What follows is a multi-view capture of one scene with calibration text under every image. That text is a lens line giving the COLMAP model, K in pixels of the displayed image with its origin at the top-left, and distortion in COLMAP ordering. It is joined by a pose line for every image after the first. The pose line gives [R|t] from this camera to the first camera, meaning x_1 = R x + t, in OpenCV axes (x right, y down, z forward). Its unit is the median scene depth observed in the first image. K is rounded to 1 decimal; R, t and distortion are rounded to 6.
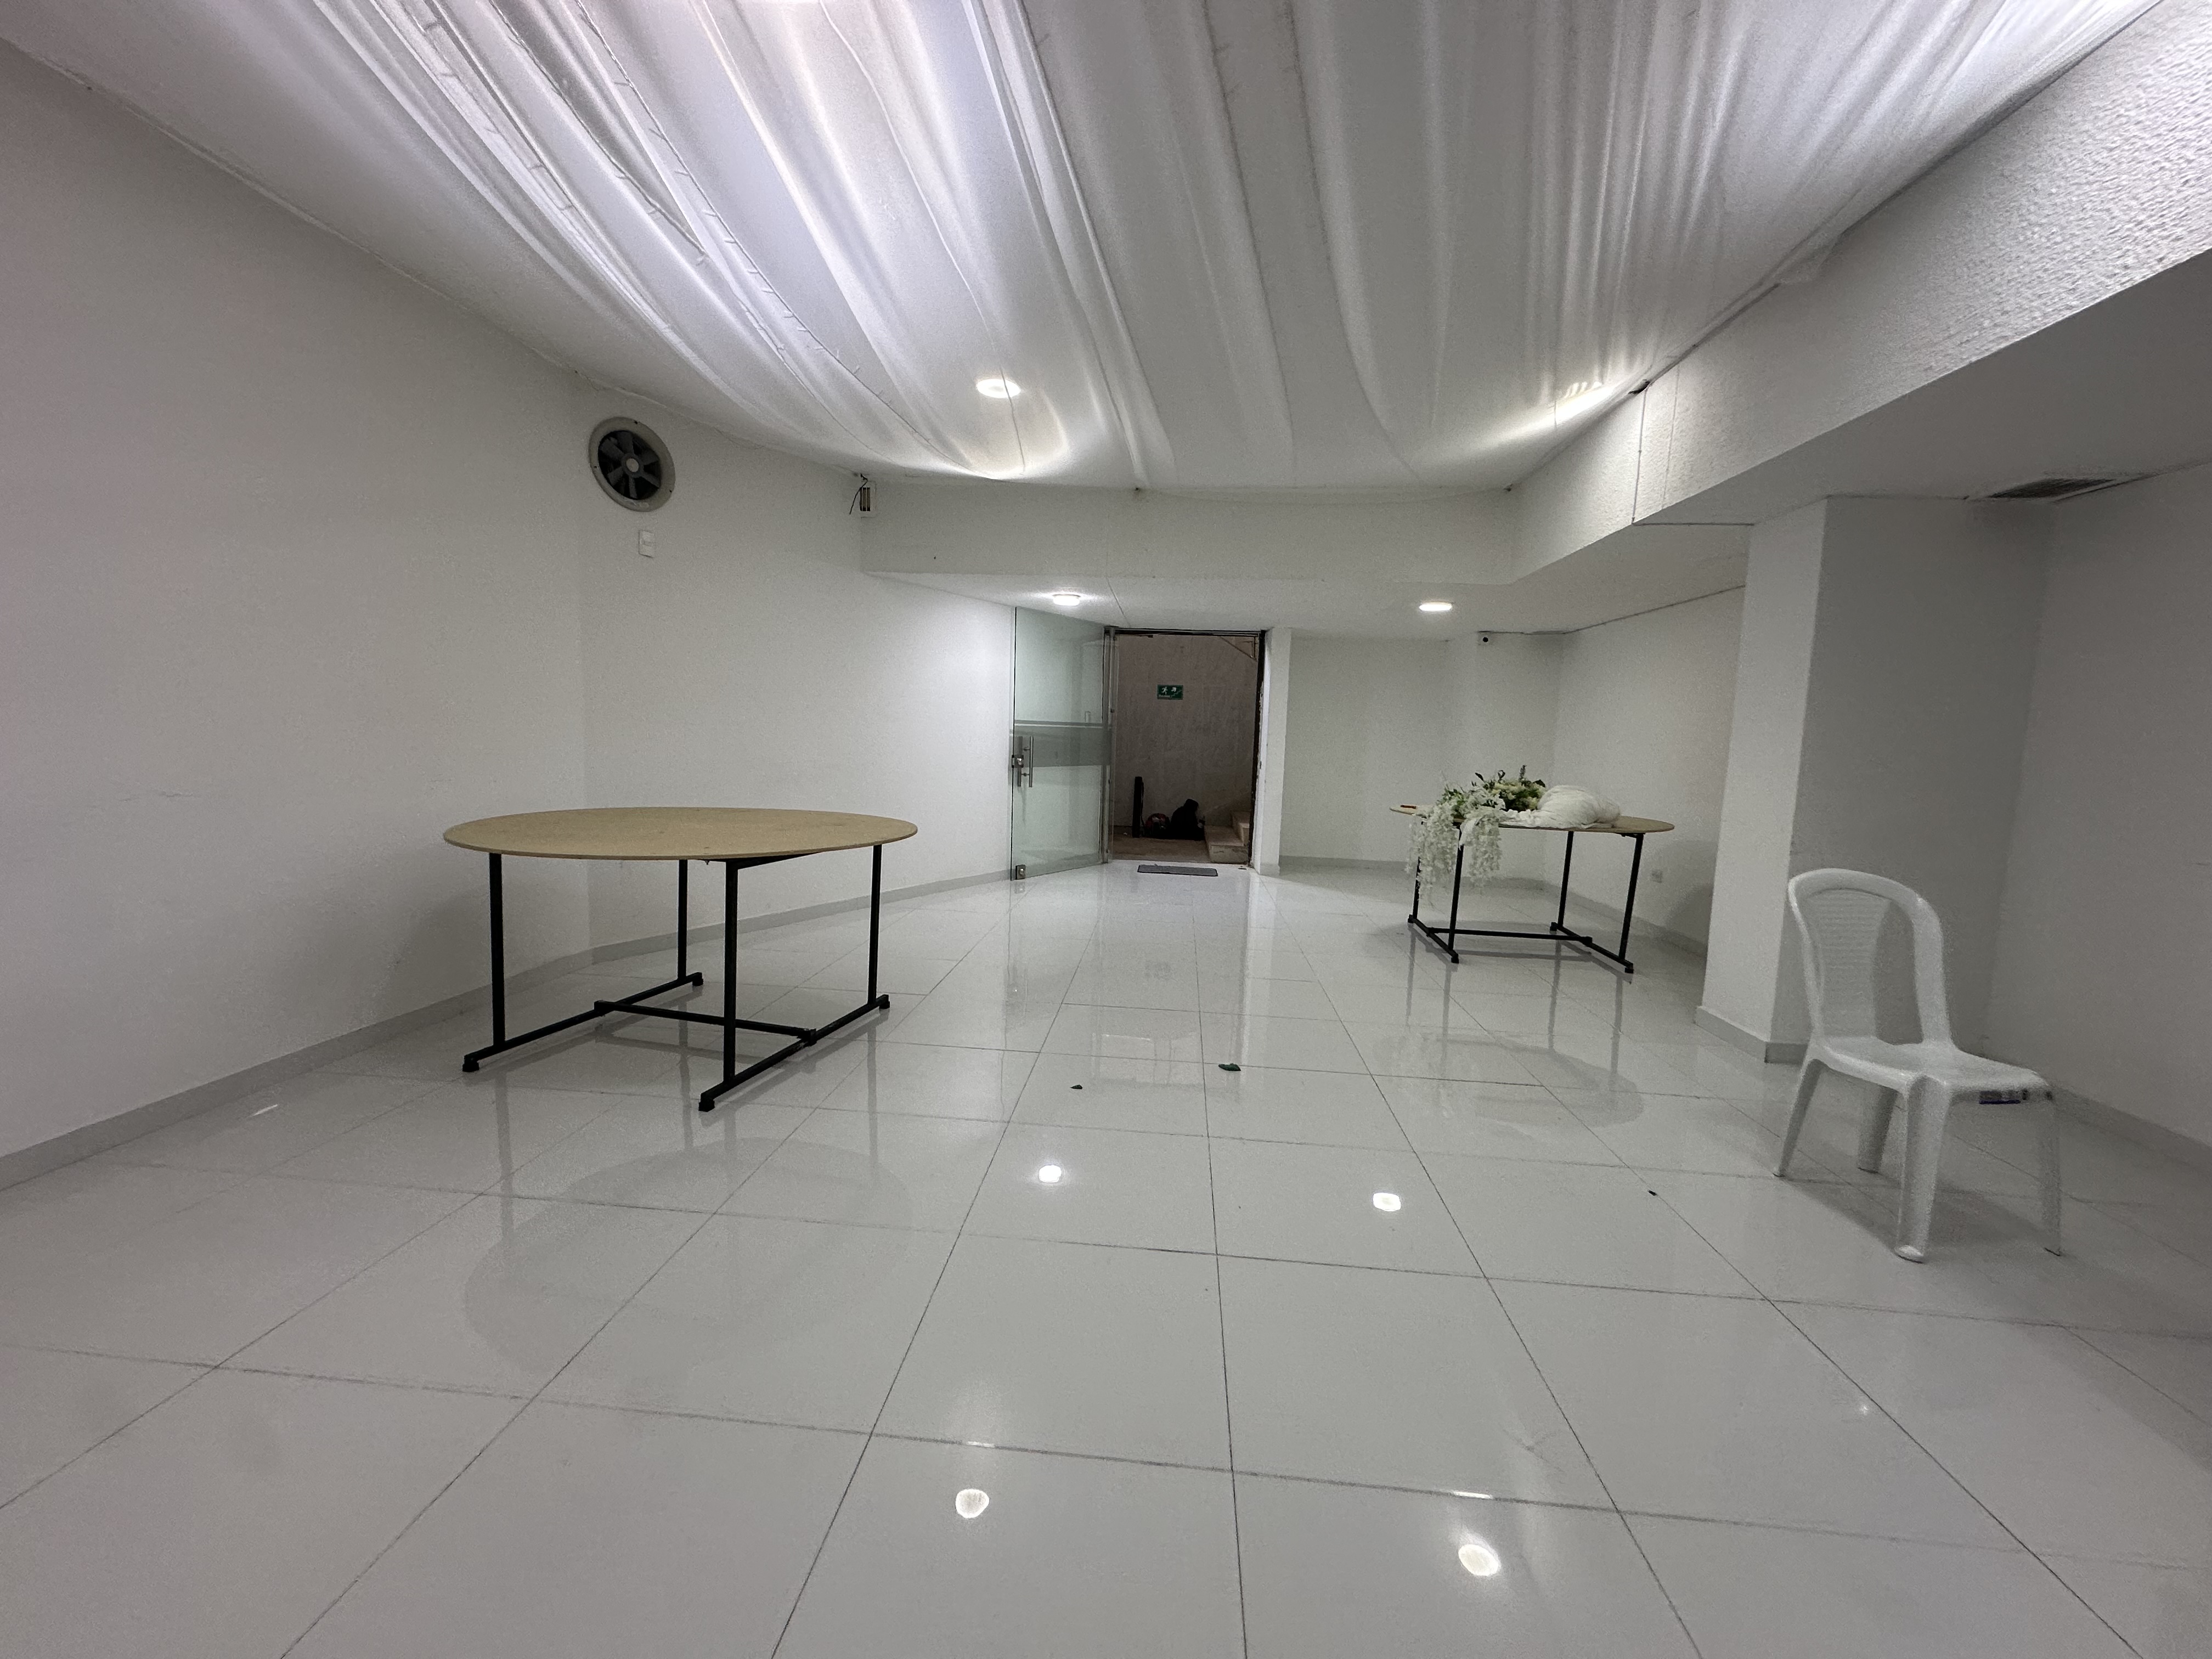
lens RADIAL K [[879.9, 0, 1107.8], [0, 879.9, 833.8], [0, 0, 1]] dist [-0.003845, 0.000895]
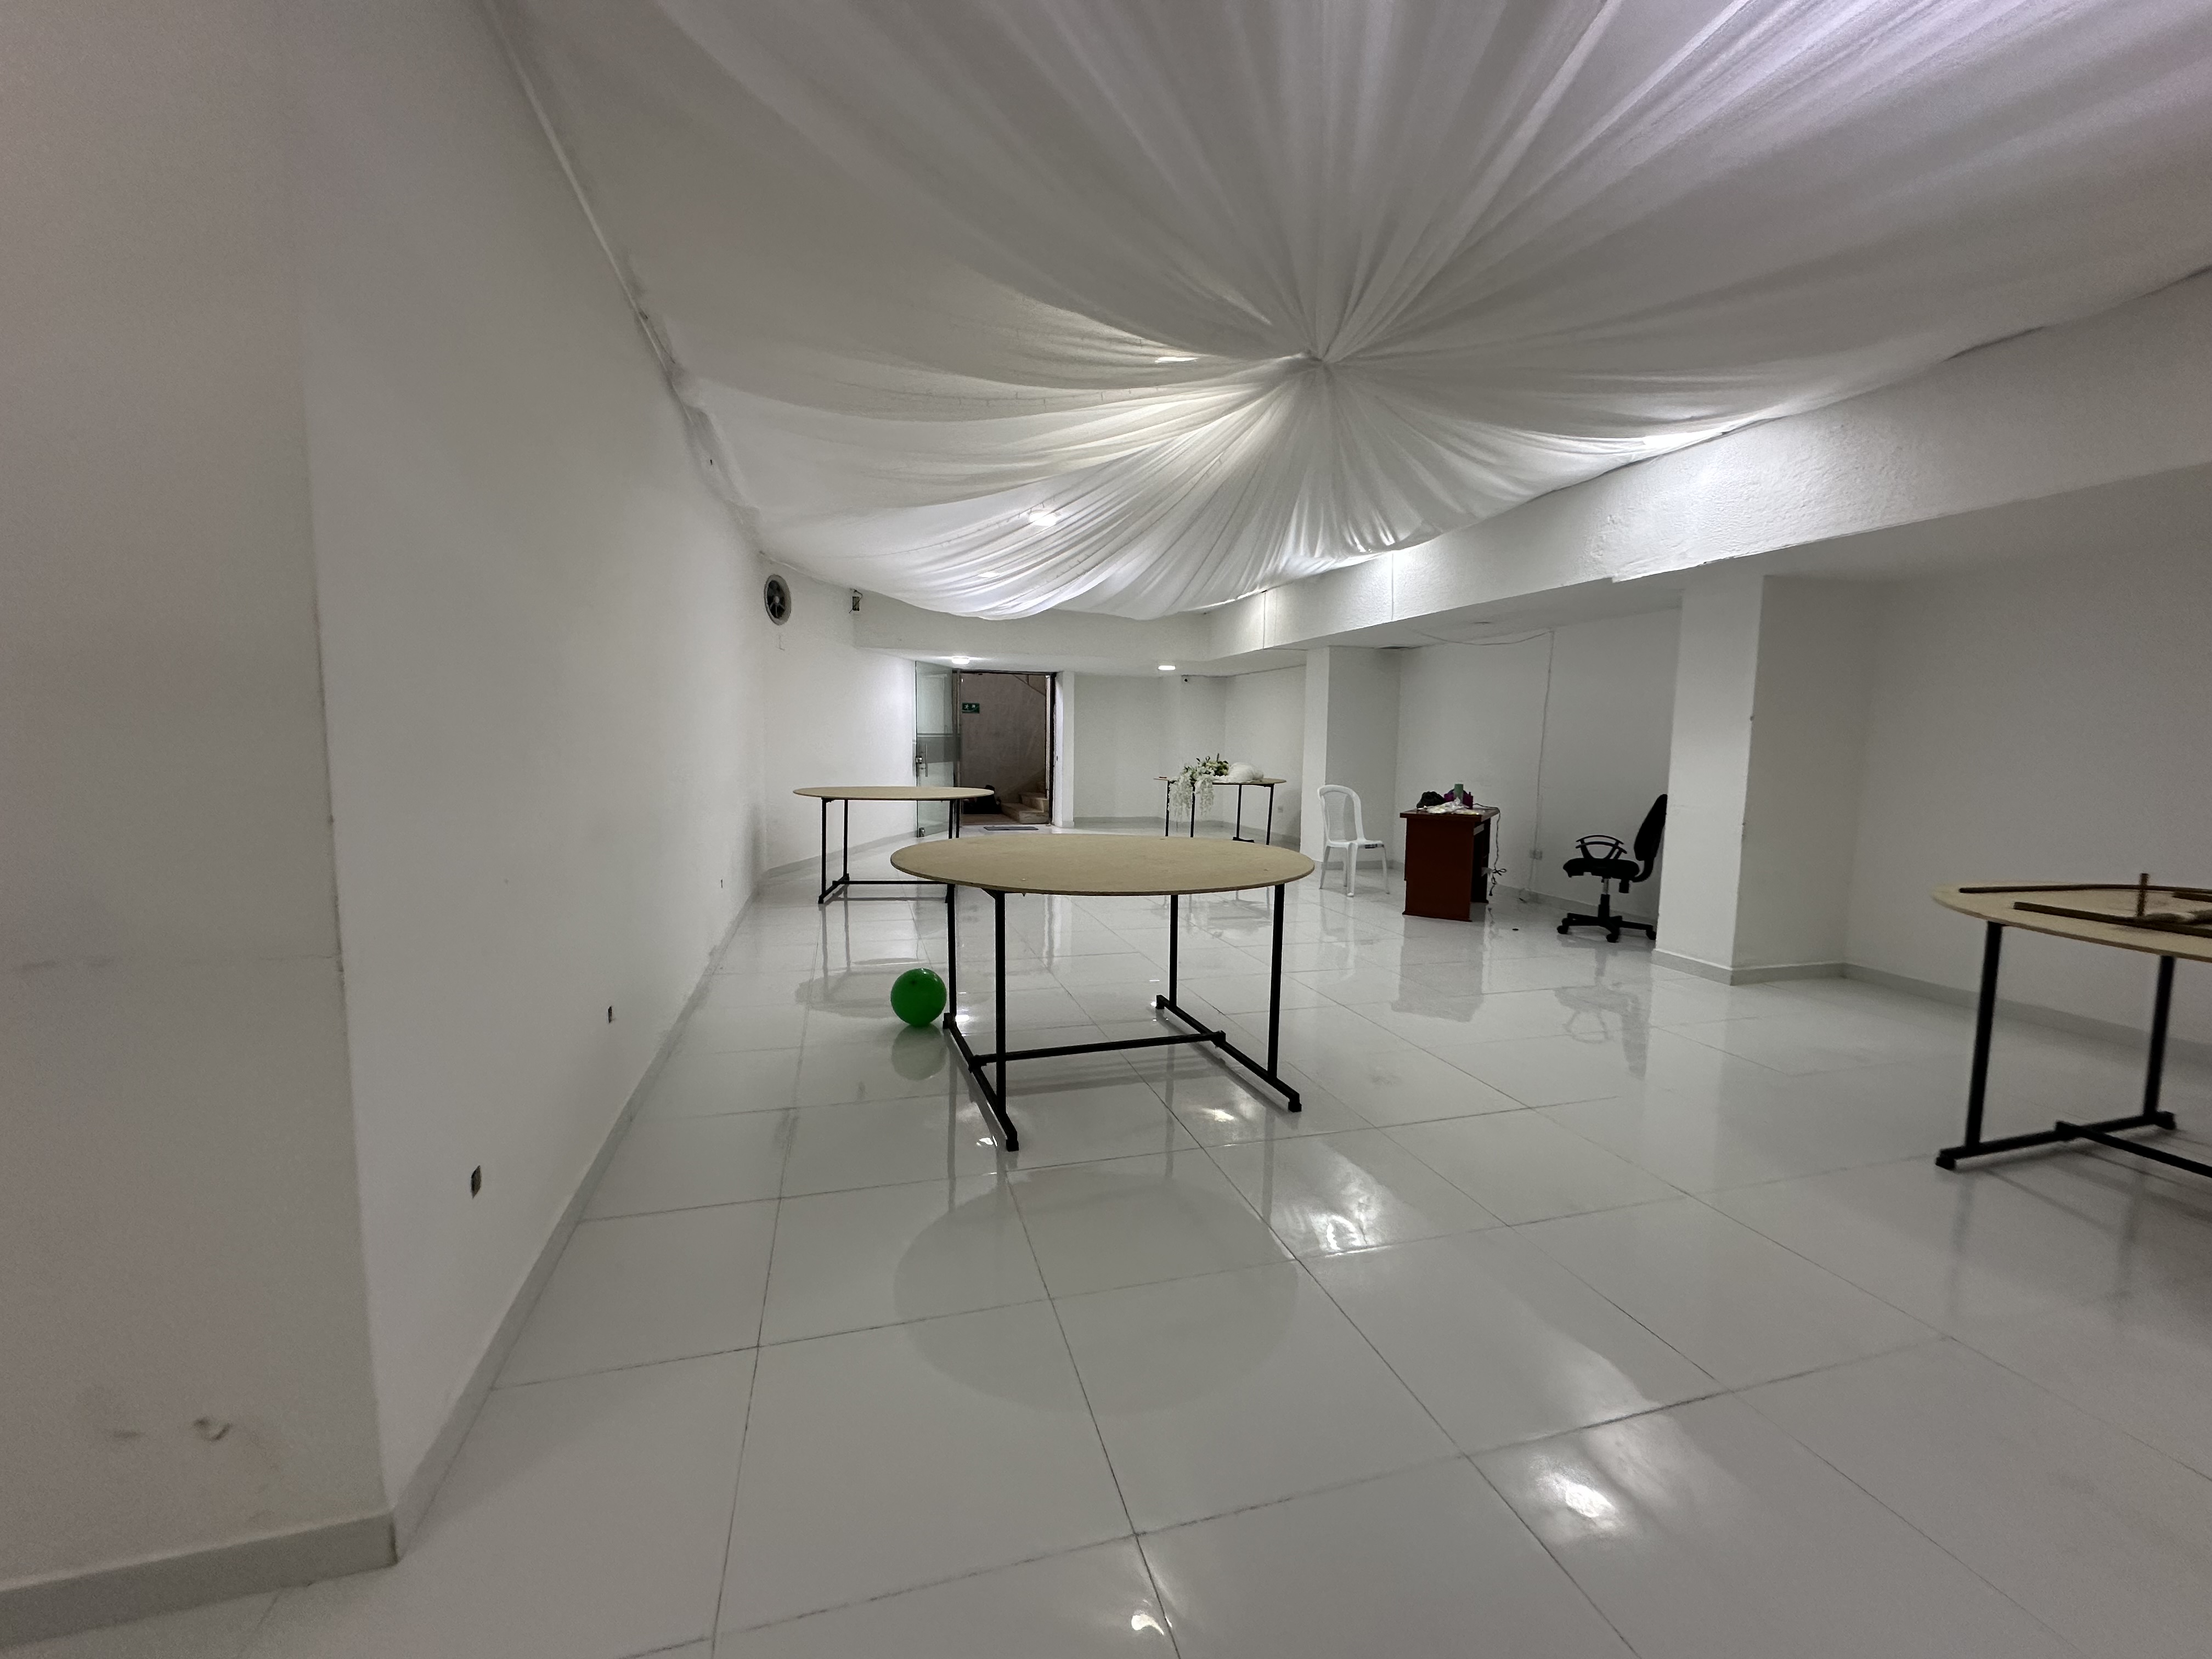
lens RADIAL K [[879.9, 0, 1106.4], [0, 879.9, 827.9], [0, 0, 1]] dist [-0.003845, 0.000895]
pose [[0.934091, -0.055254, 0.352735, -0.433169], [0.056476, 0.998381, 0.006834, 0.056283], [-0.352541, 0.013537, 0.935698, -0.698608]]
